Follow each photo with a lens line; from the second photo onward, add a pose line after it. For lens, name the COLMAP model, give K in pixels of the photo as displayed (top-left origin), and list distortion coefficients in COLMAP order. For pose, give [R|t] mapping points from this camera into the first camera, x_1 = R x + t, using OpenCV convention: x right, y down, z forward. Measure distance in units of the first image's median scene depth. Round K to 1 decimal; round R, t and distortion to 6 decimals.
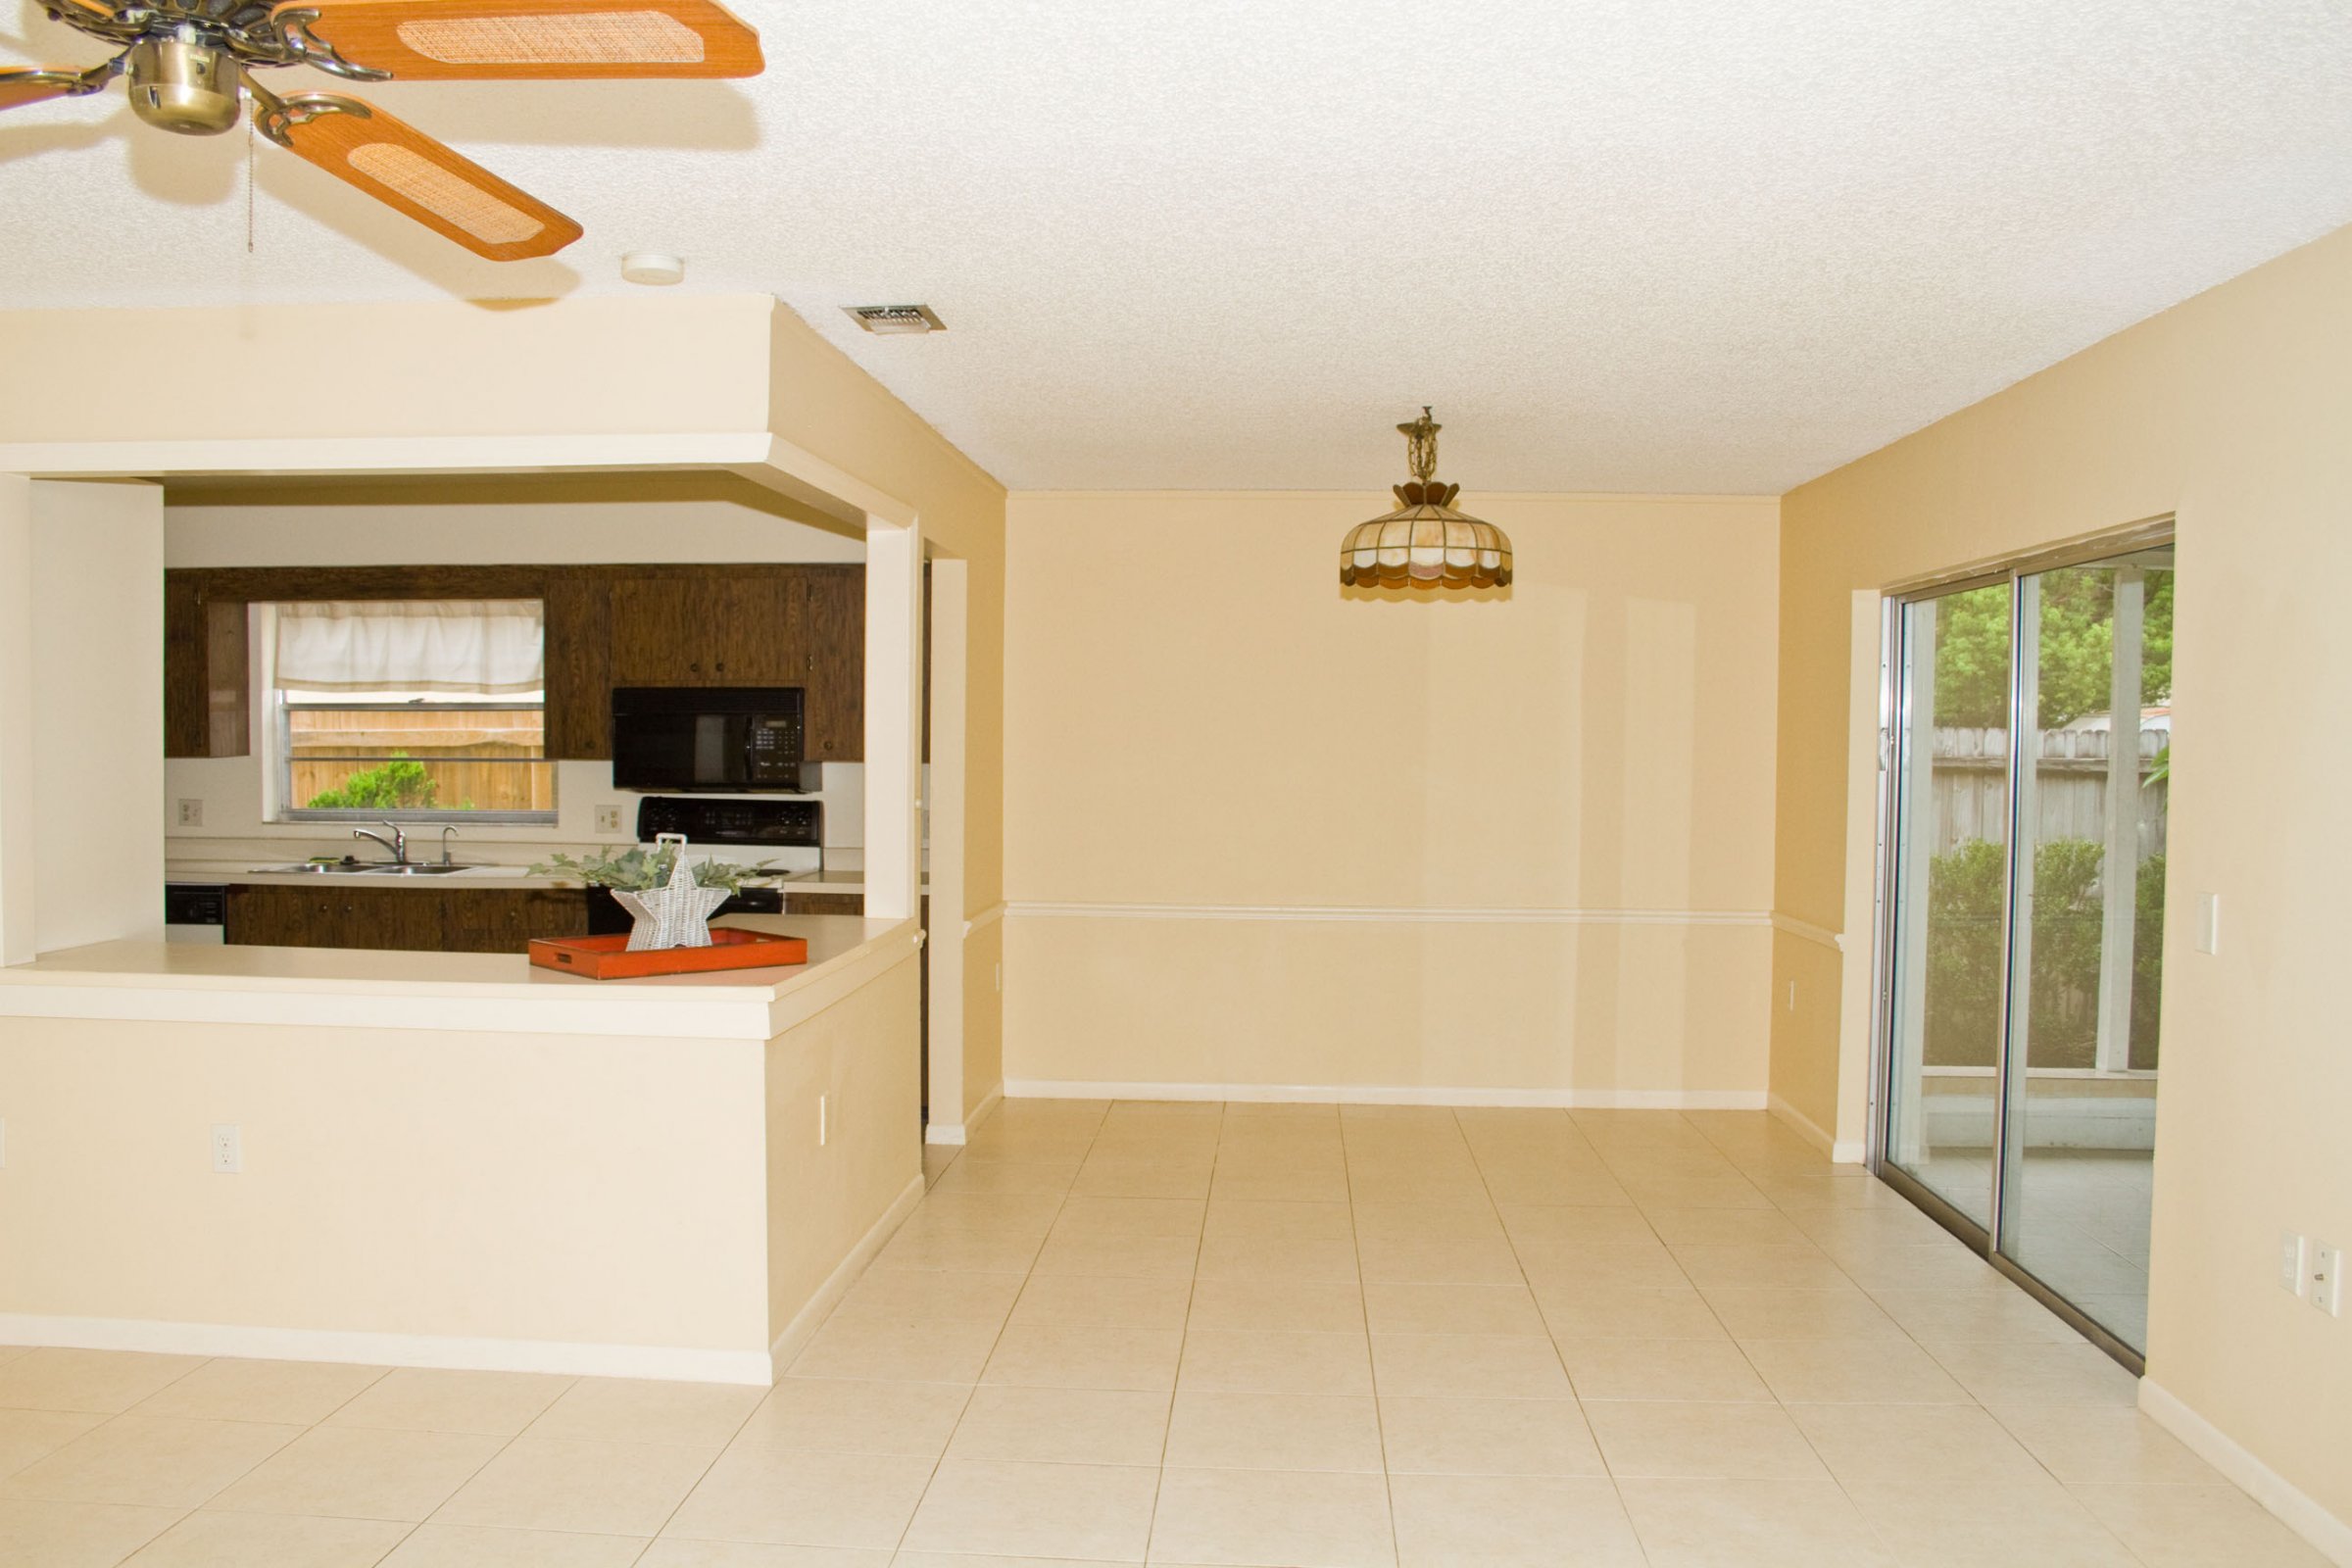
lens RADIAL K [[1918.9, 0, 1151.4], [0, 1918.9, 814.8], [0, 0, 1]] dist [-0.146405, 0.110099]
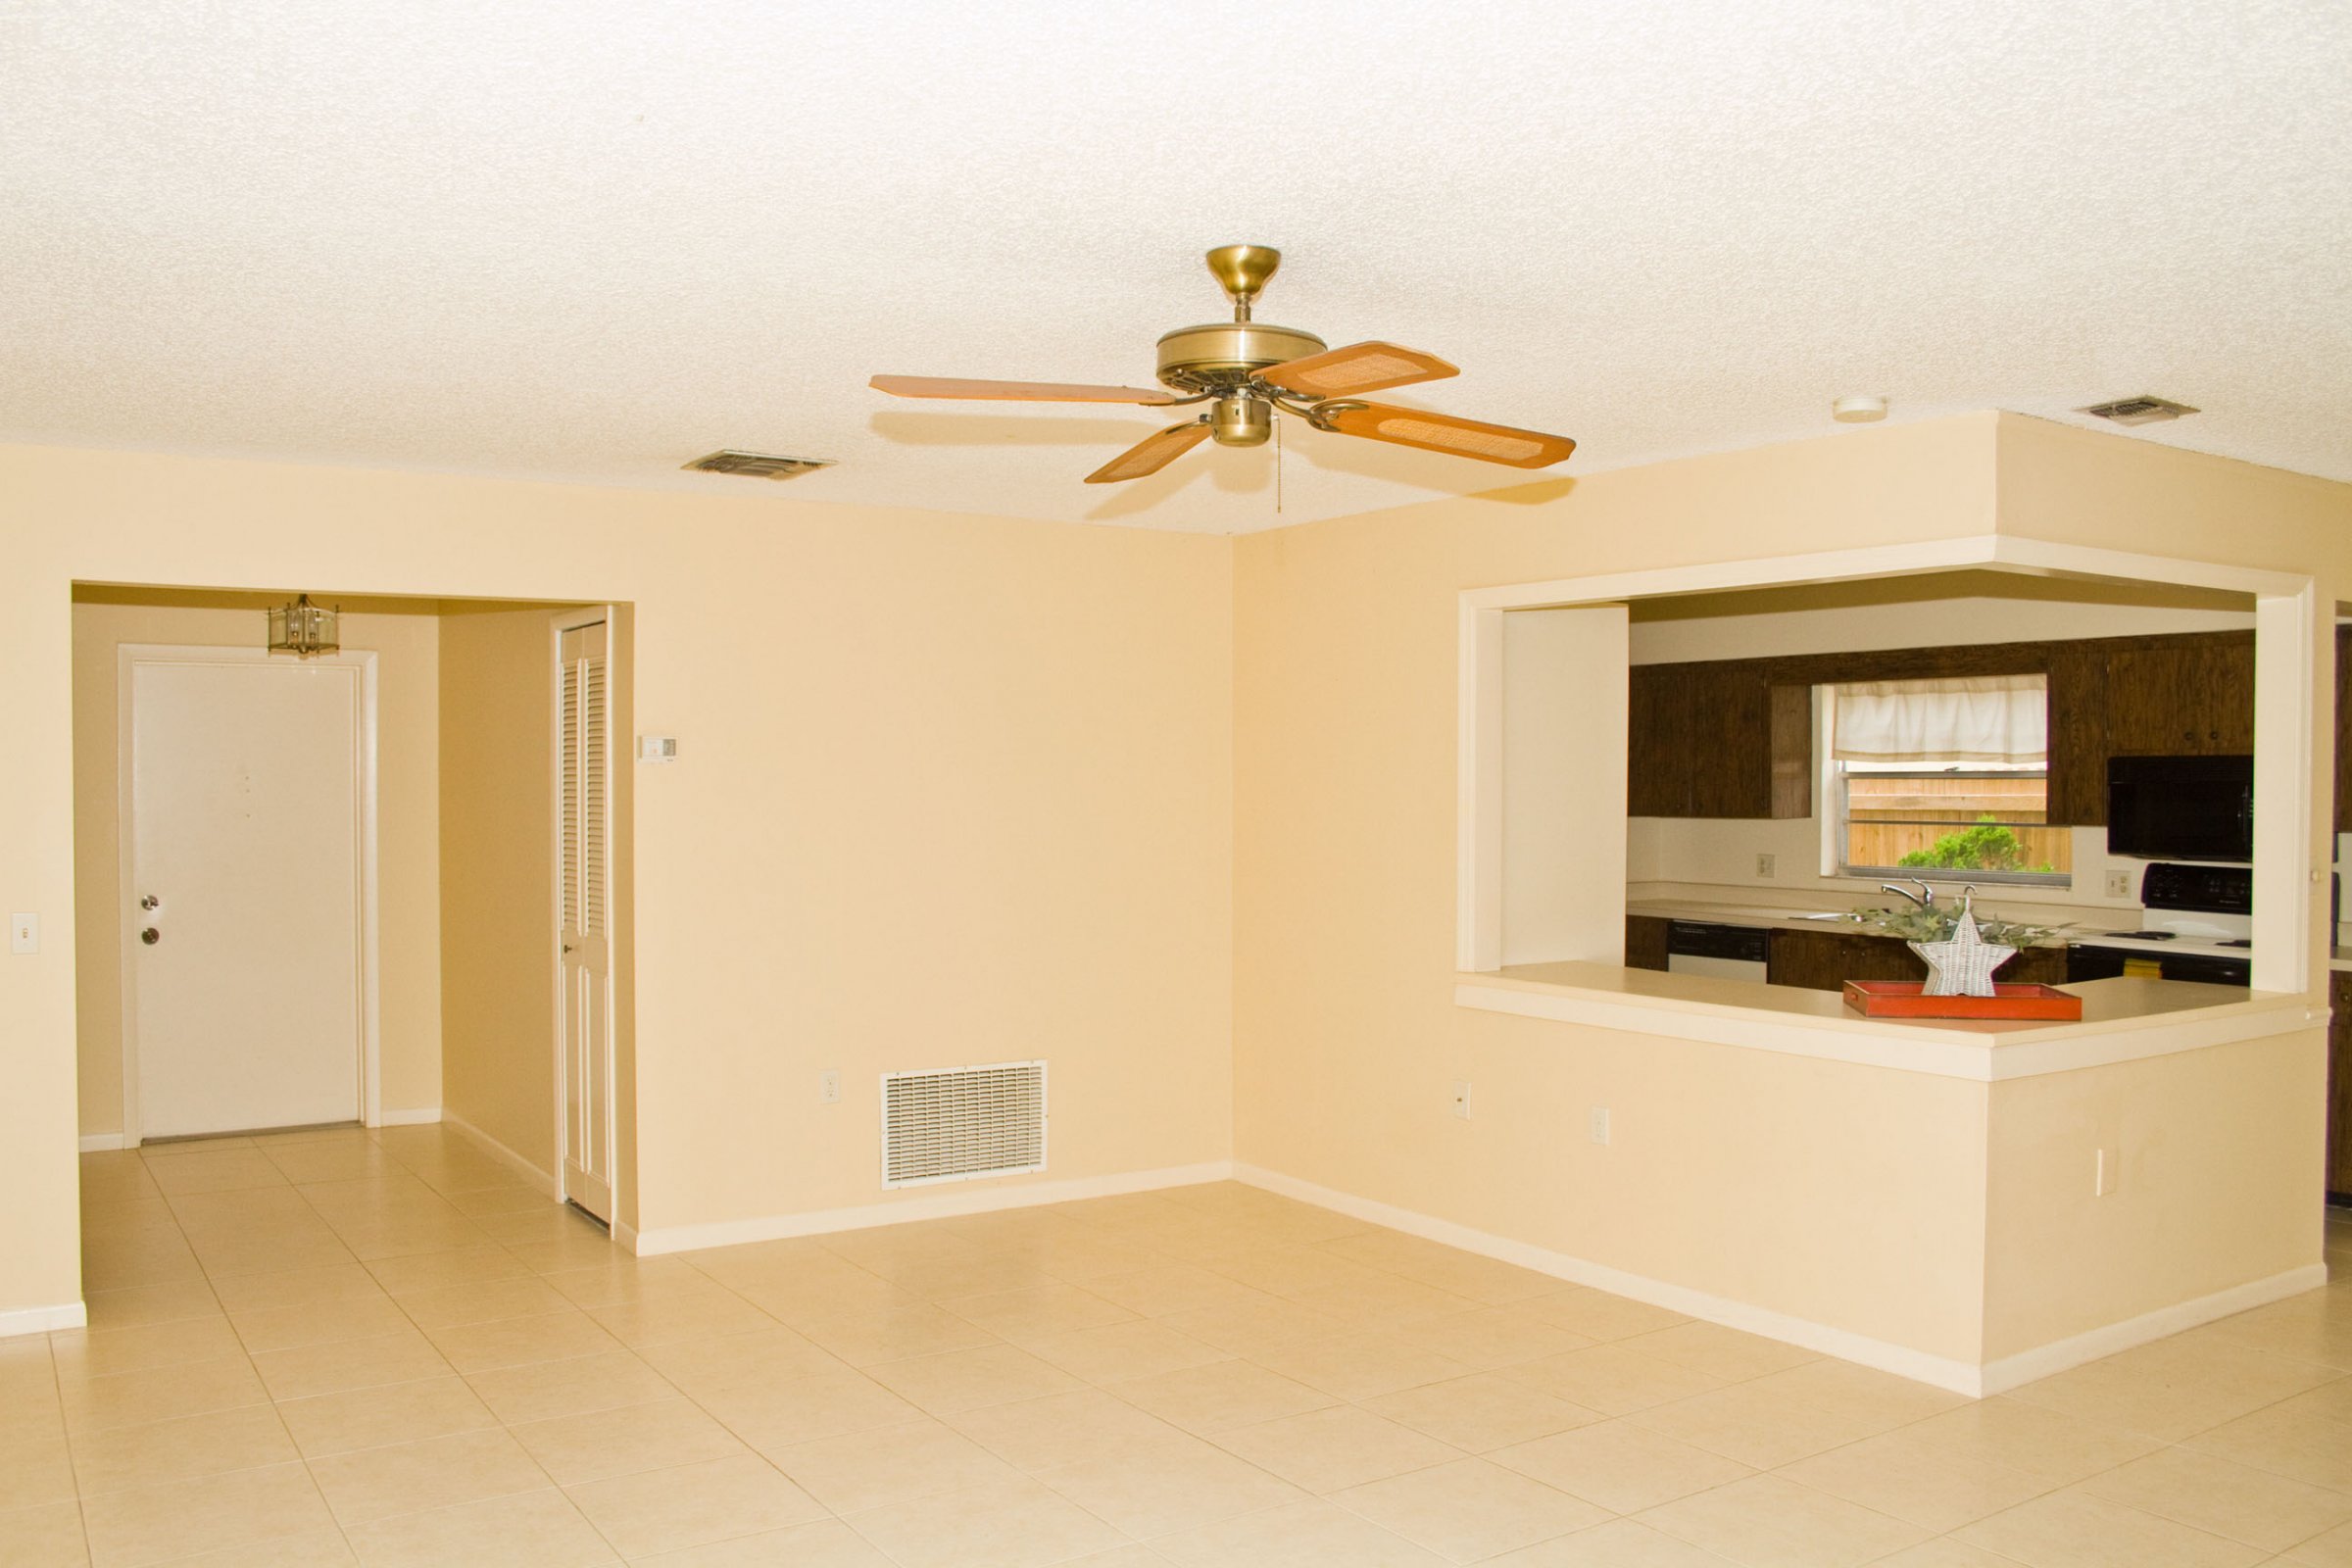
lens RADIAL K [[1918.9, 0, 1149.2], [0, 1918.9, 821.0], [0, 0, 1]] dist [-0.146405, 0.110099]
pose [[0.606393, 0.010494, -0.795096, 0.202409], [-0.033706, 0.999353, -0.012517, -0.001749], [0.794450, 0.034389, 0.606355, -0.027997]]
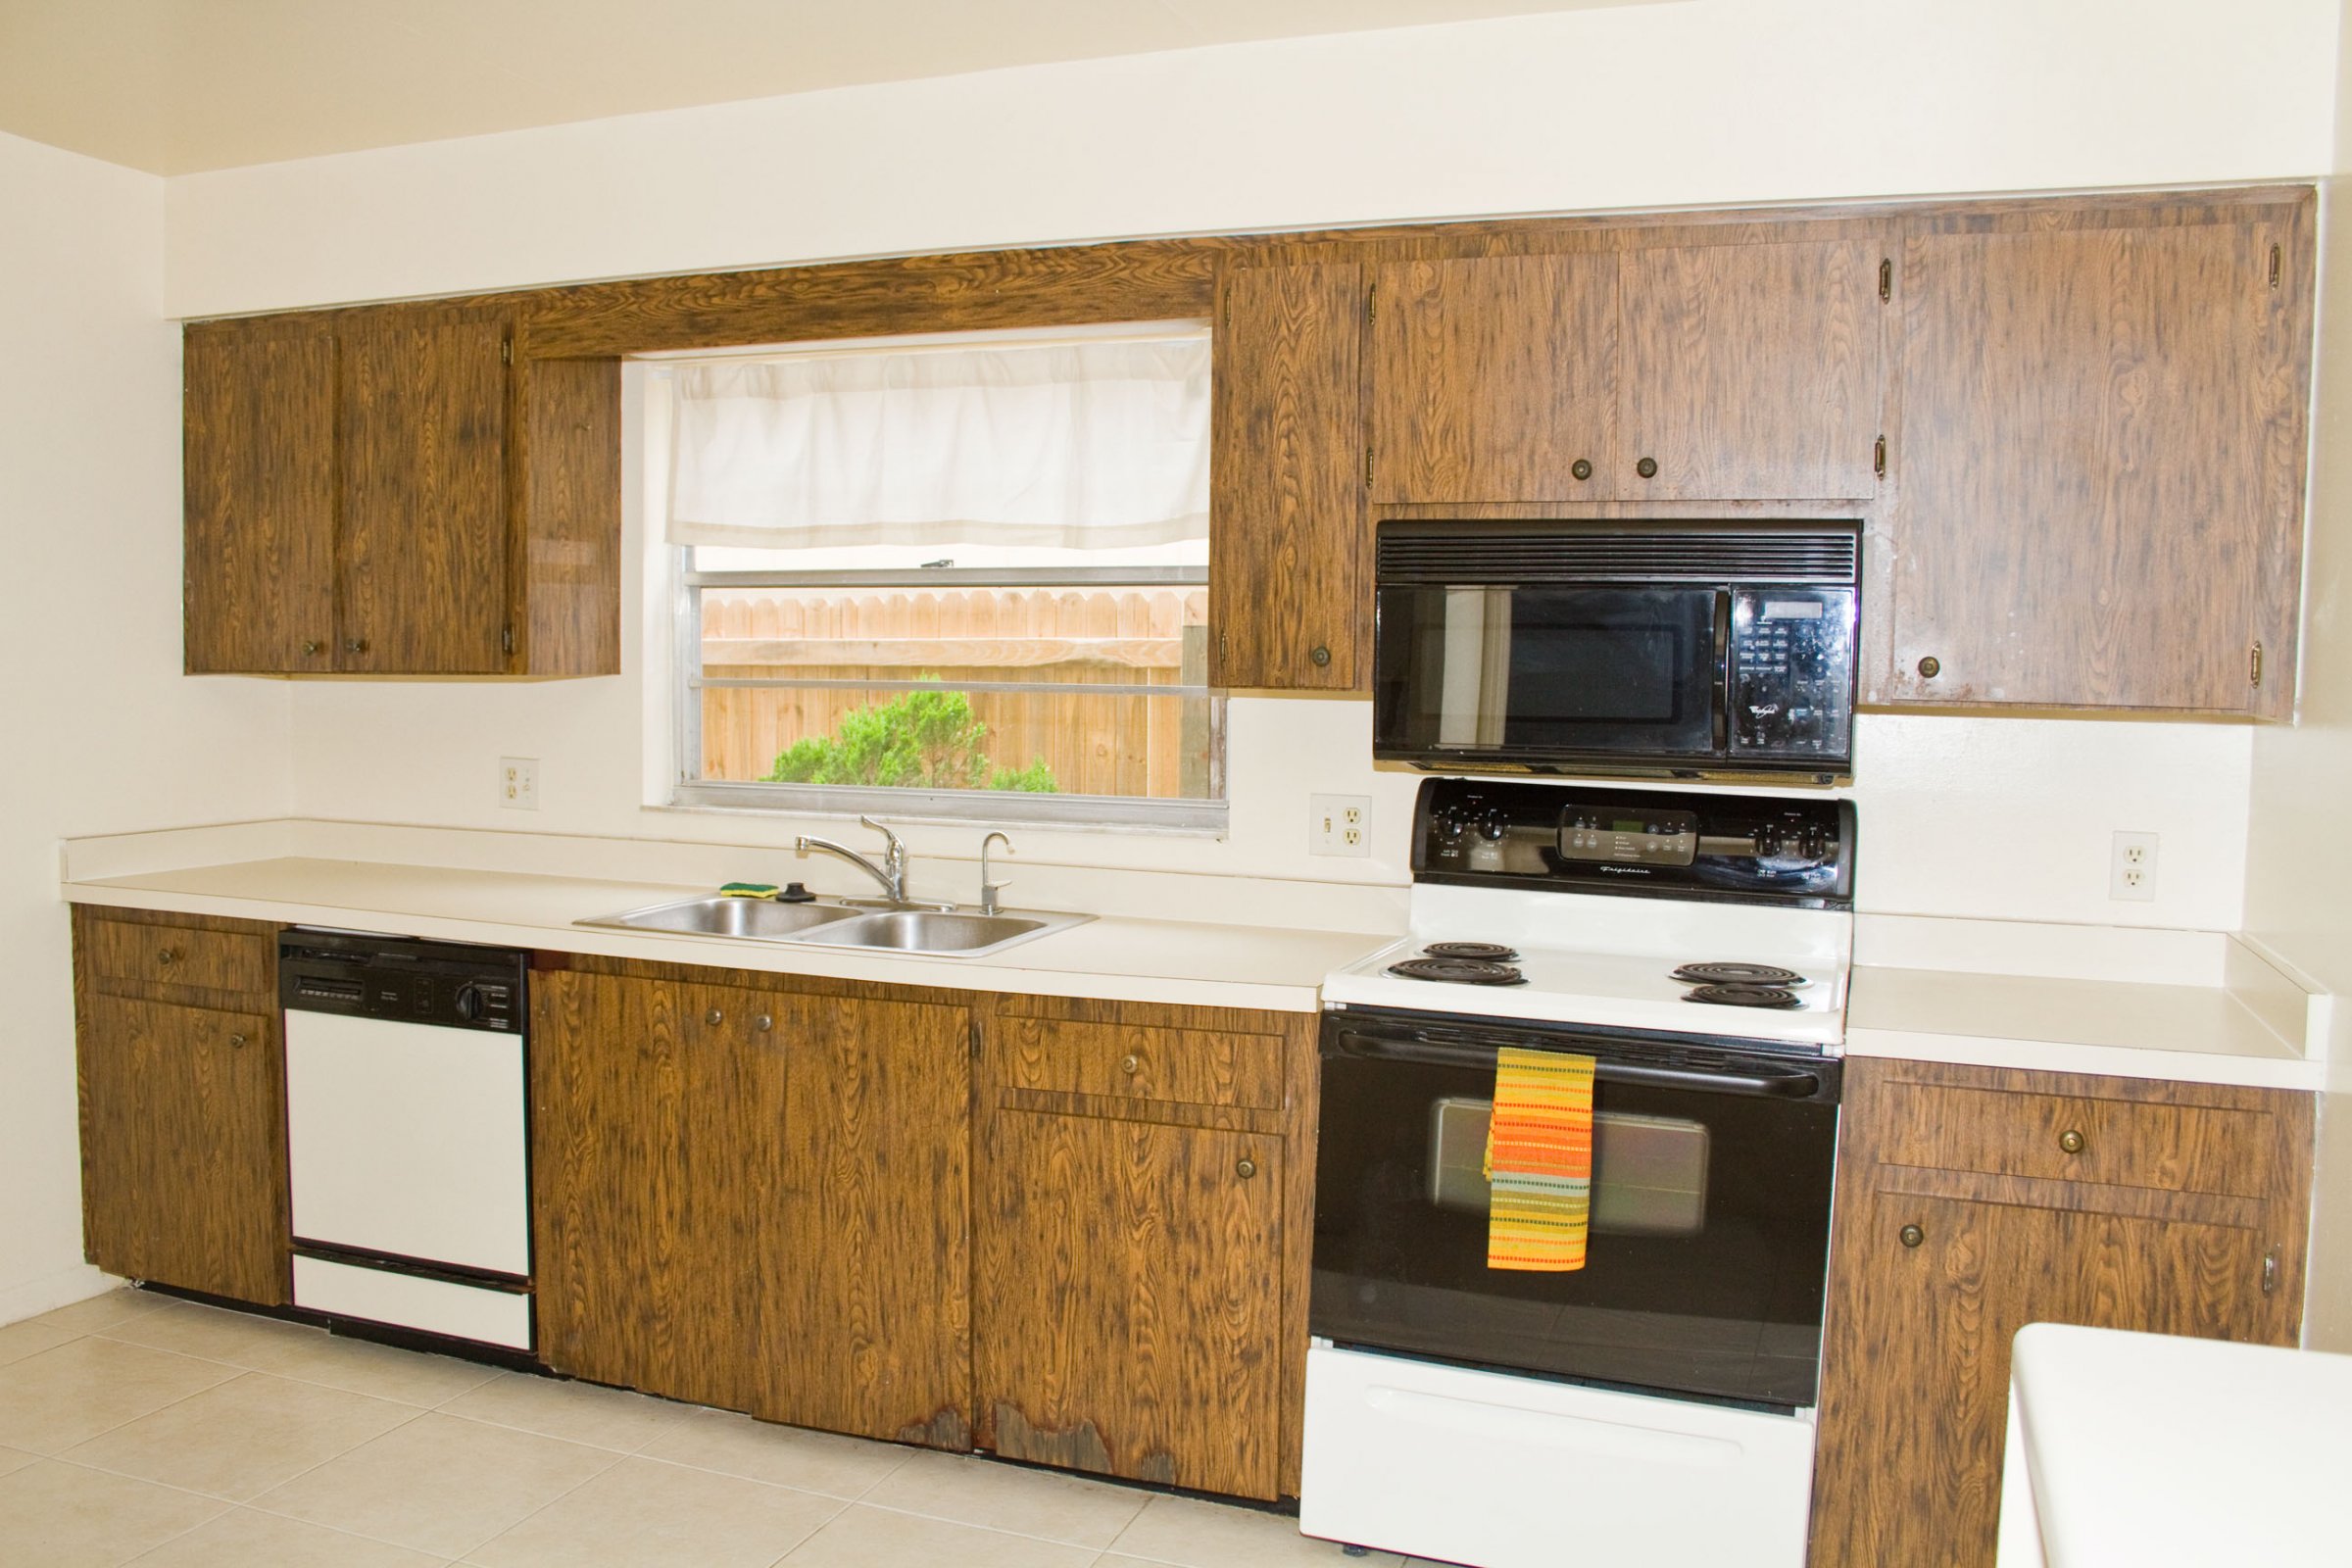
lens RADIAL K [[1918.9, 0, 1167.1], [0, 1918.9, 792.5], [0, 0, 1]] dist [-0.146405, 0.110099]
pose [[0.959418, 0.027156, -0.280678, -0.206697], [-0.021309, 0.999488, 0.023861, -0.016148], [0.281182, -0.016911, 0.959505, 0.577839]]
